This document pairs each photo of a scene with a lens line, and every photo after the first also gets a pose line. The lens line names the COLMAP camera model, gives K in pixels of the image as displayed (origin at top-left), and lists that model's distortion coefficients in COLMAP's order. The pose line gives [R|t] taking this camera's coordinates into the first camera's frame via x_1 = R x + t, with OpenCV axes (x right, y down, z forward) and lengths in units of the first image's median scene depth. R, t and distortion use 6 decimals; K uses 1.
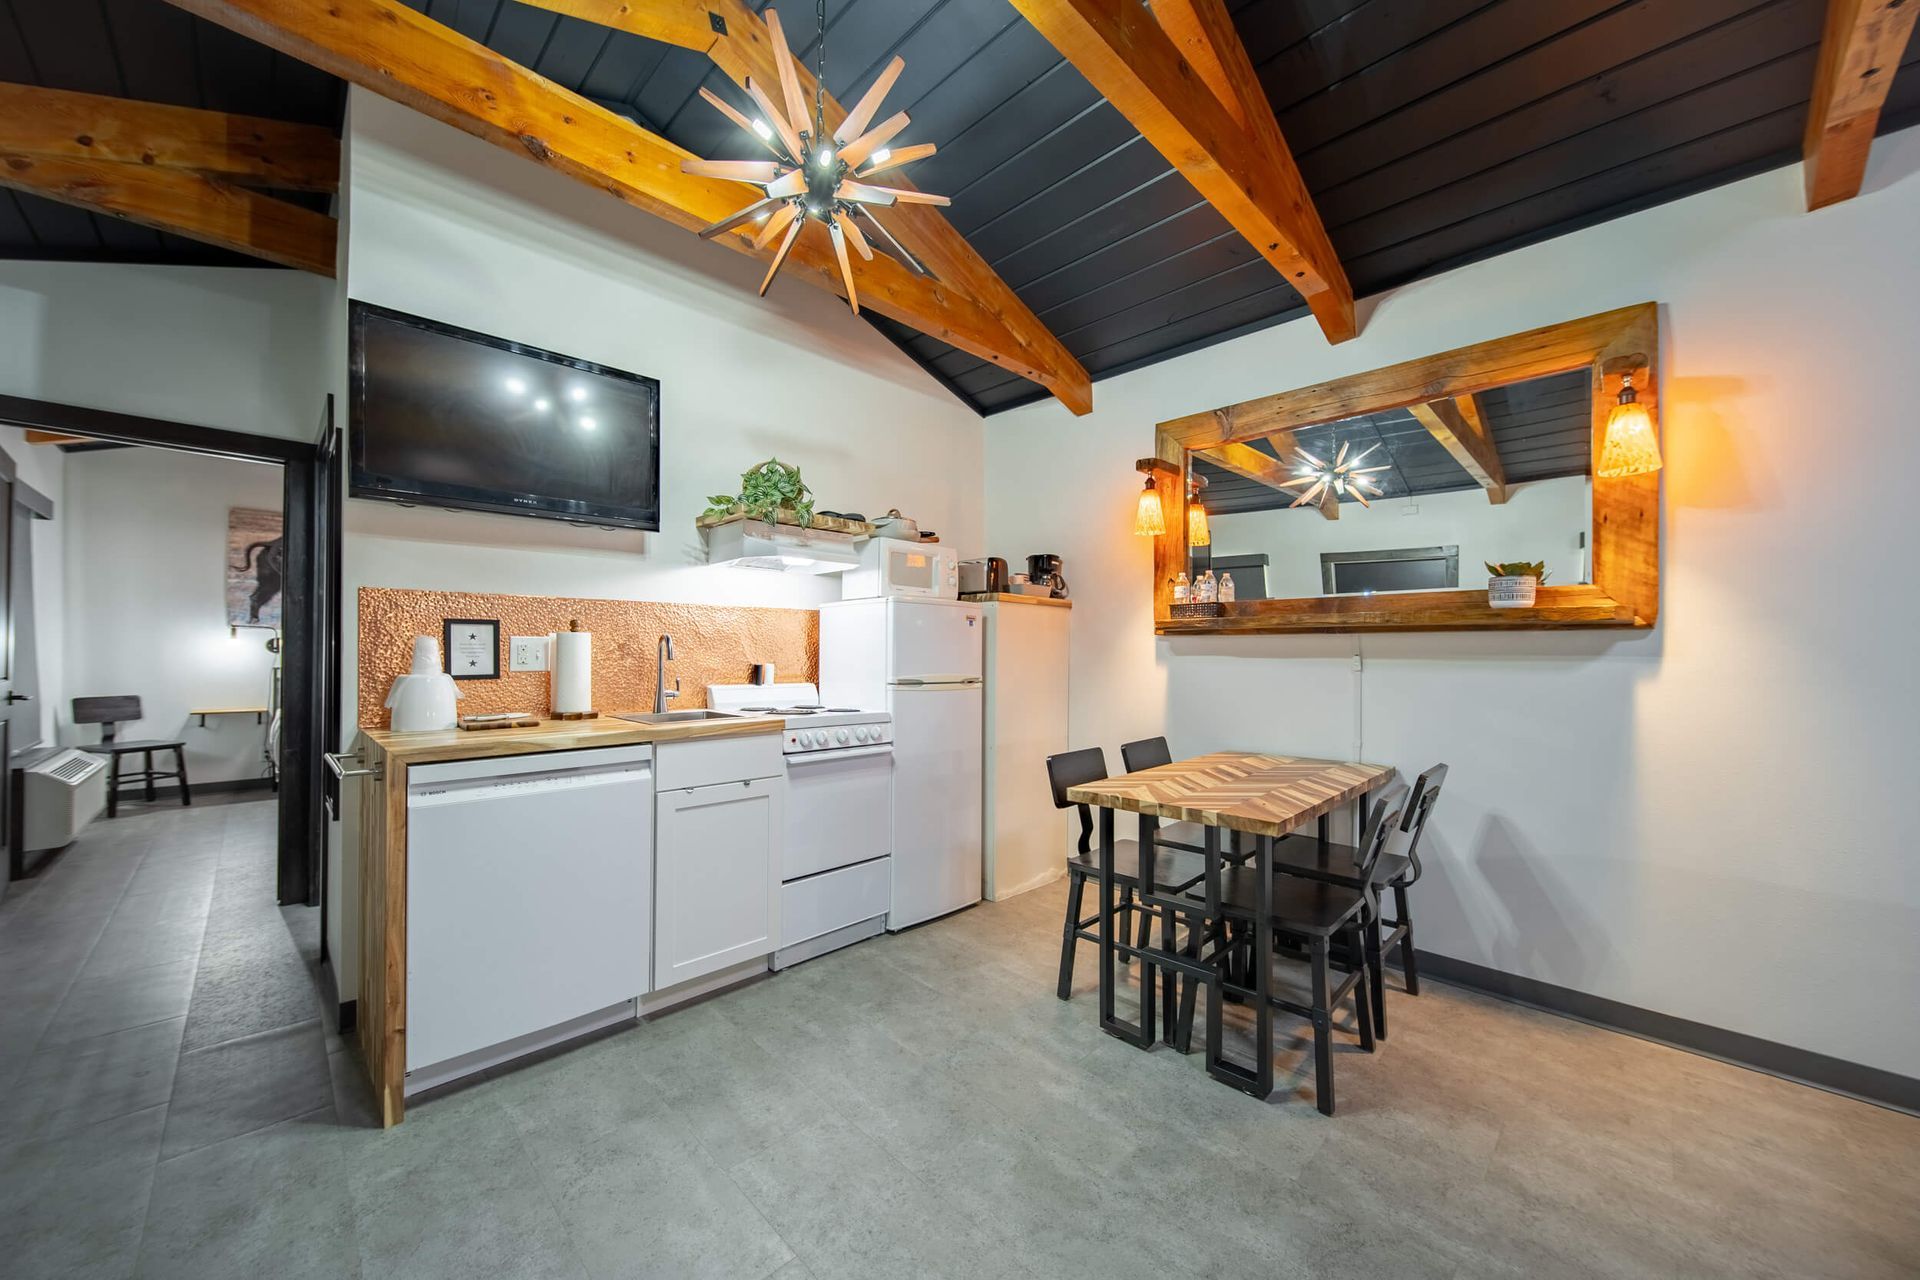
lens RADIAL K [[687.5, 0, 952.0], [0, 687.5, 650.9], [0, 0, 1]] dist [-0.002707, -0.000497]
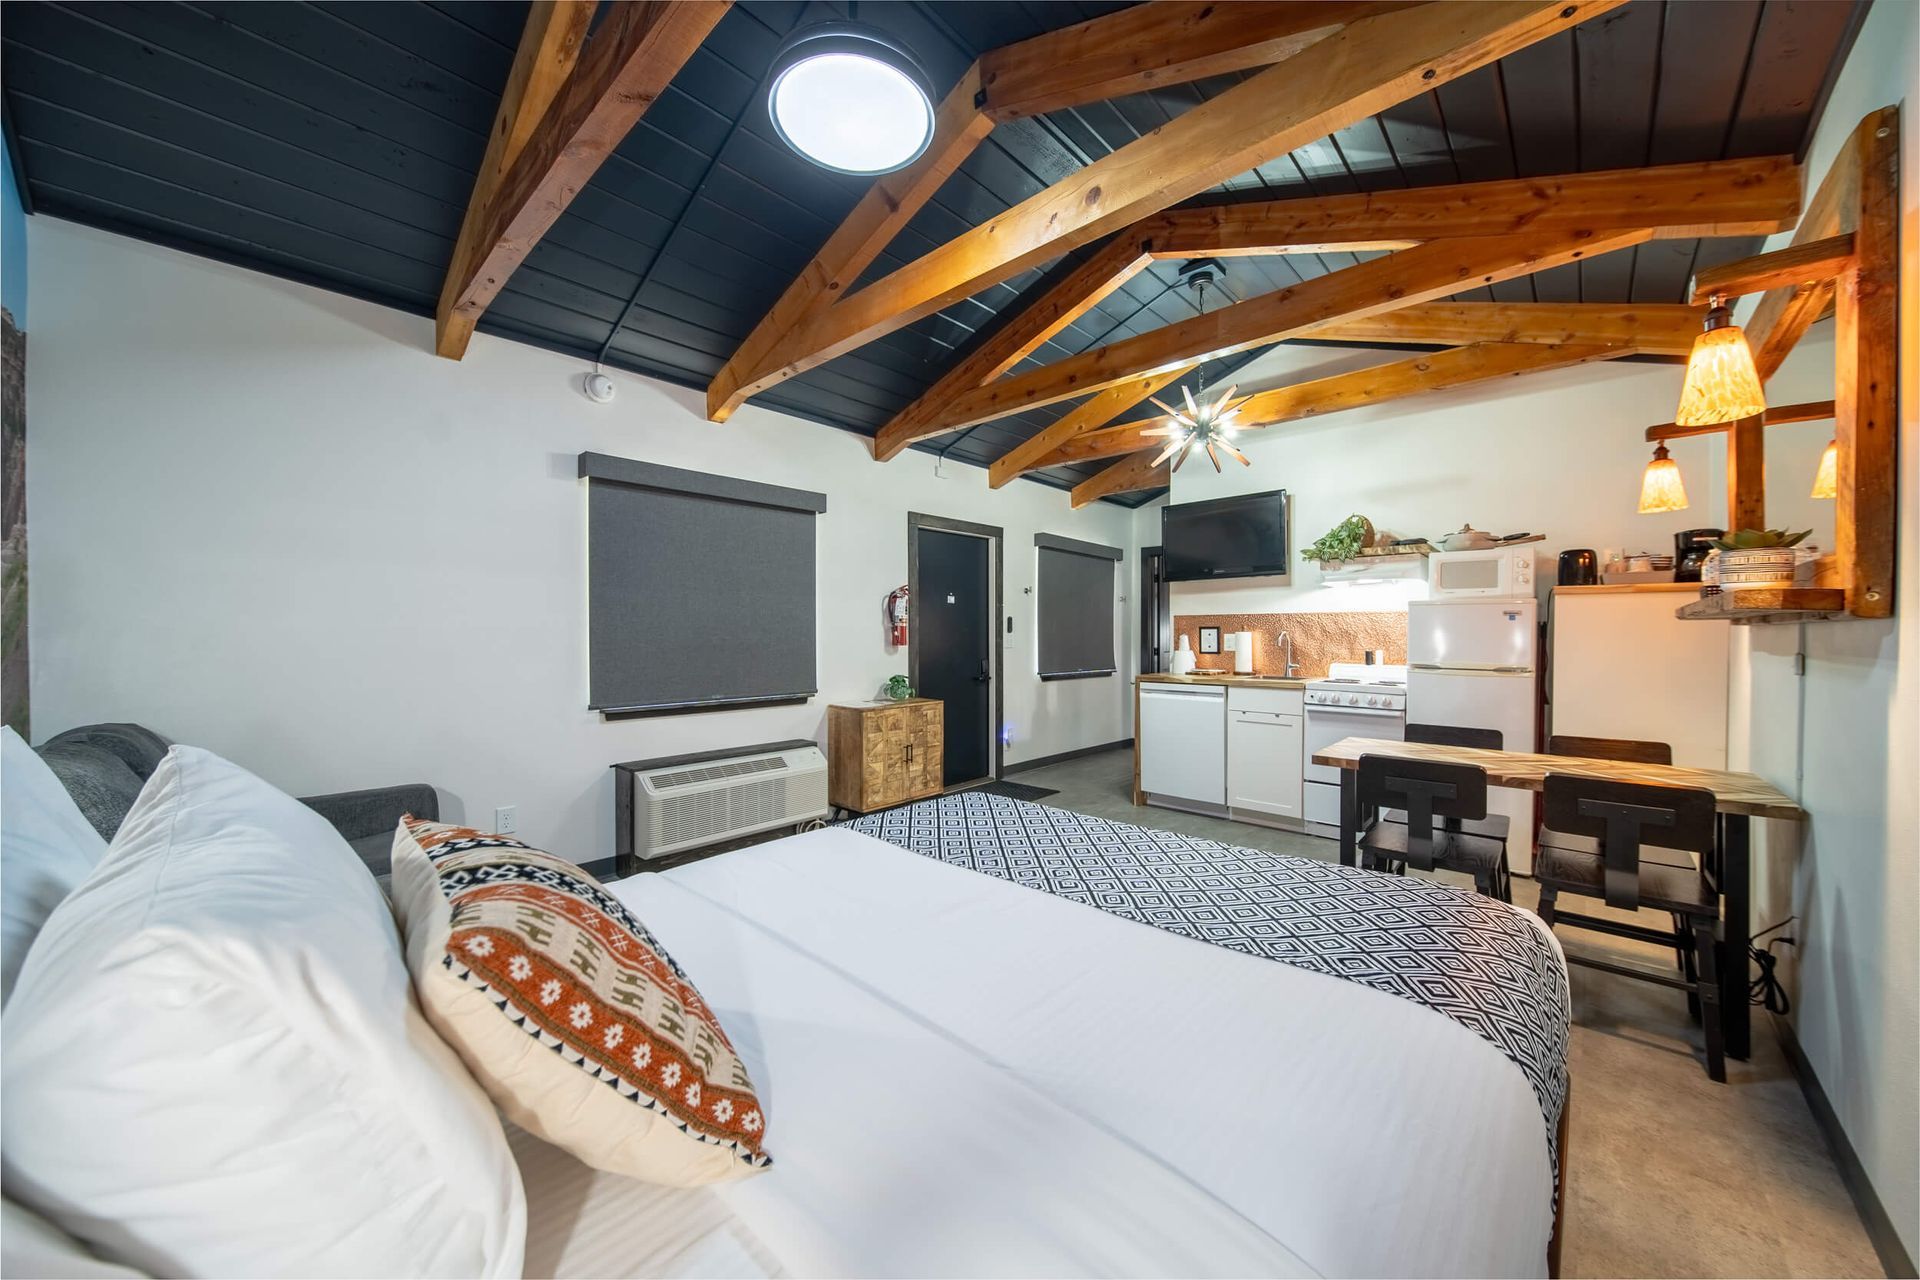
lens RADIAL K [[687.5, 0, 963.1], [0, 687.5, 637.4], [0, 0, 1]] dist [-0.002707, -0.000497]
pose [[0.041420, -0.001283, -0.999141, 1.311763], [0.001075, 0.999999, -0.001239, -0.009332], [0.999141, -0.001023, 0.041421, 0.092289]]
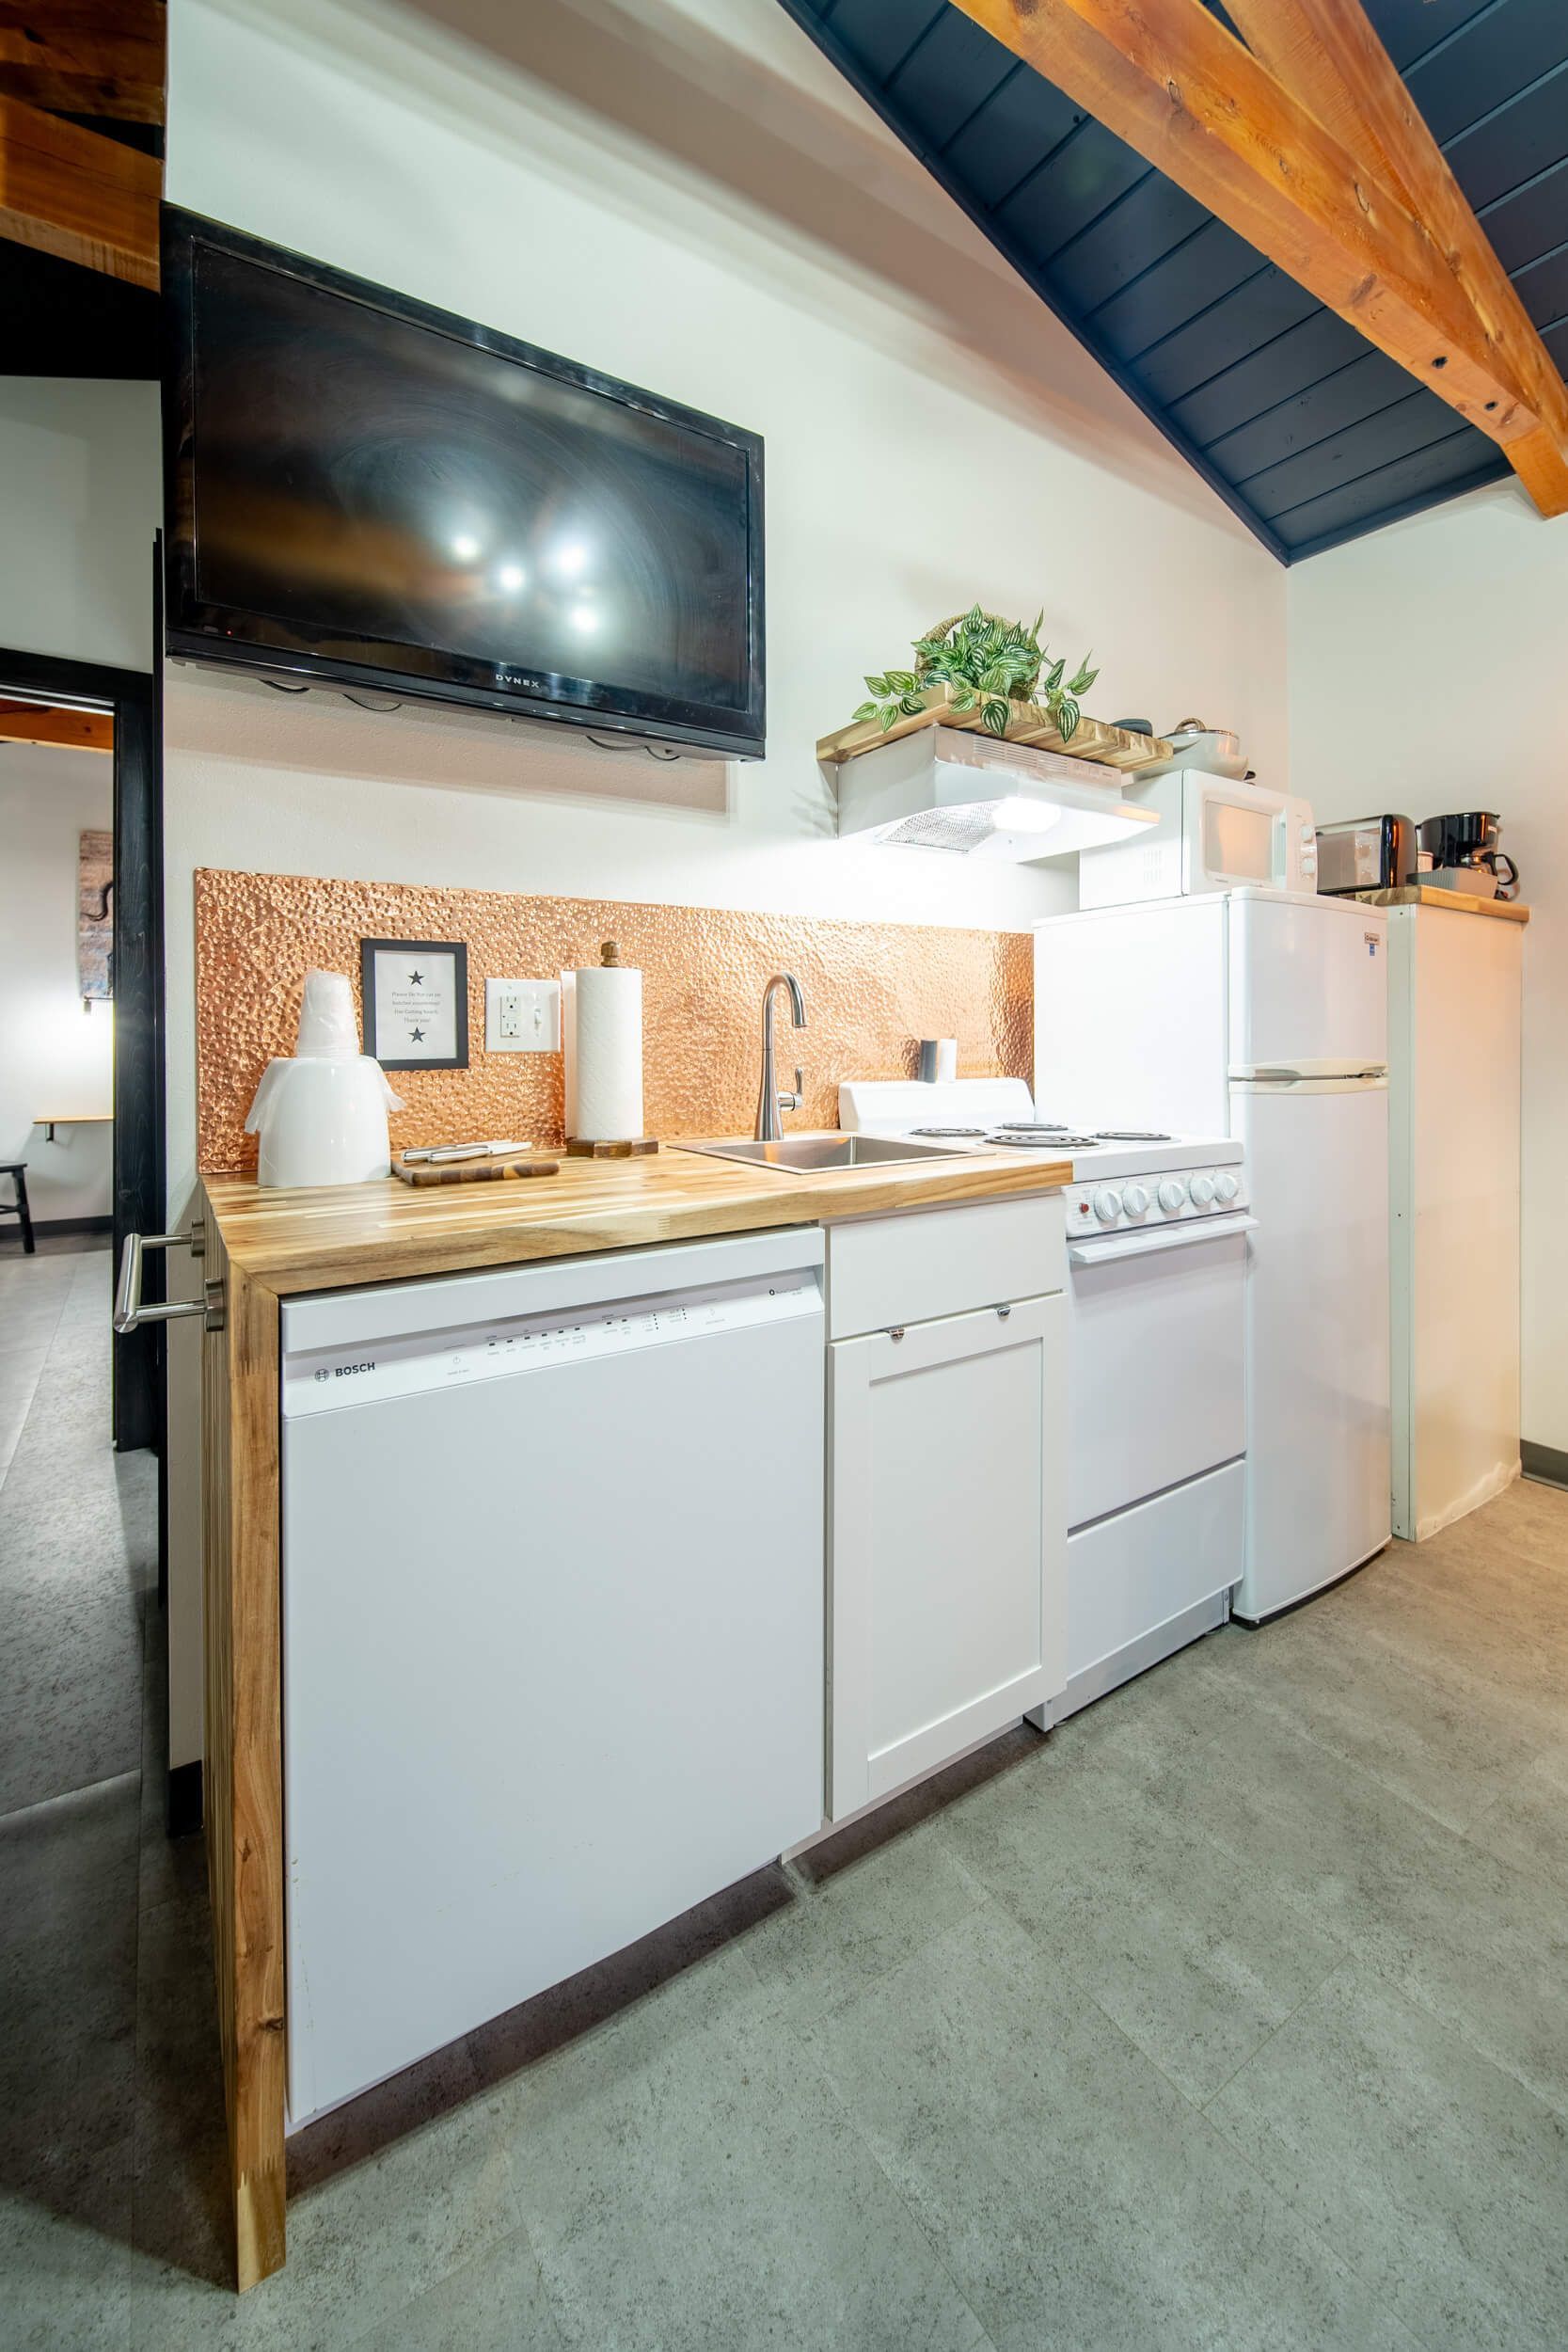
lens RADIAL K [[956.4, 0, 822.4], [0, 956.4, 1040.0], [0, 0, 1]] dist [-0.004744, -0.000483]
pose [[0.983697, -0.007649, -0.179673, -0.269518], [0.008597, 0.999953, 0.004499, 0.018268], [0.179630, -0.005970, 0.983716, 0.356321]]
